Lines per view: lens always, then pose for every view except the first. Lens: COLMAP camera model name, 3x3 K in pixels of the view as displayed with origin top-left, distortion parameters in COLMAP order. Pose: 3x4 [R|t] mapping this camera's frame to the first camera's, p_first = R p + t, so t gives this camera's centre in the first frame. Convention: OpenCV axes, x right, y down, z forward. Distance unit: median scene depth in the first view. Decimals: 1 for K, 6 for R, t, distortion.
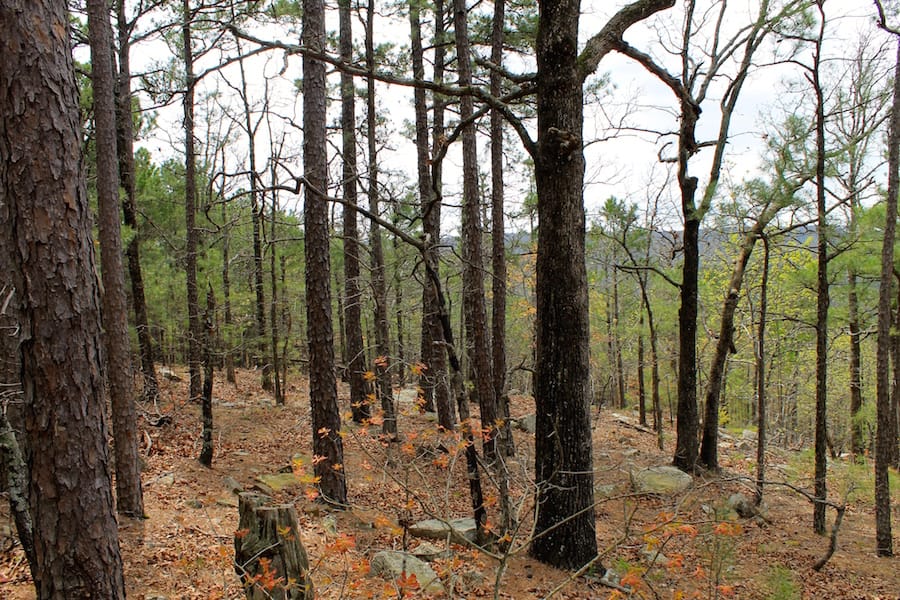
lens RADIAL K [[771.6, 0, 455.5], [0, 771.6, 303.6], [0, 0, 1]] dist [-0.175010, 0.161475]
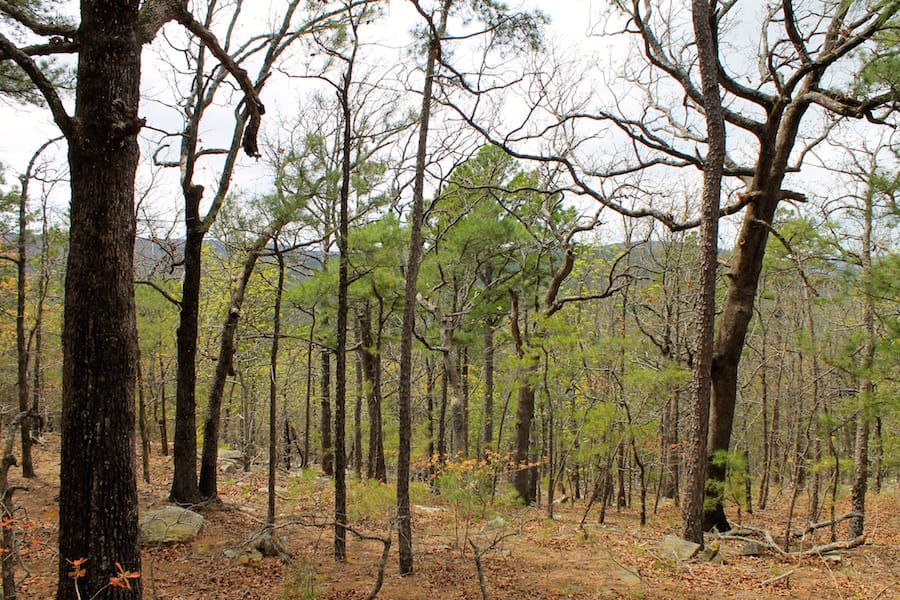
lens RADIAL K [[771.6, 0, 455.5], [0, 771.6, 303.6], [0, 0, 1]] dist [-0.175010, 0.161475]
pose [[0.762944, 0.025030, 0.645980, -0.060965], [-0.014747, 0.999664, -0.021317, -0.014930], [-0.646297, 0.006737, 0.763056, 0.167260]]
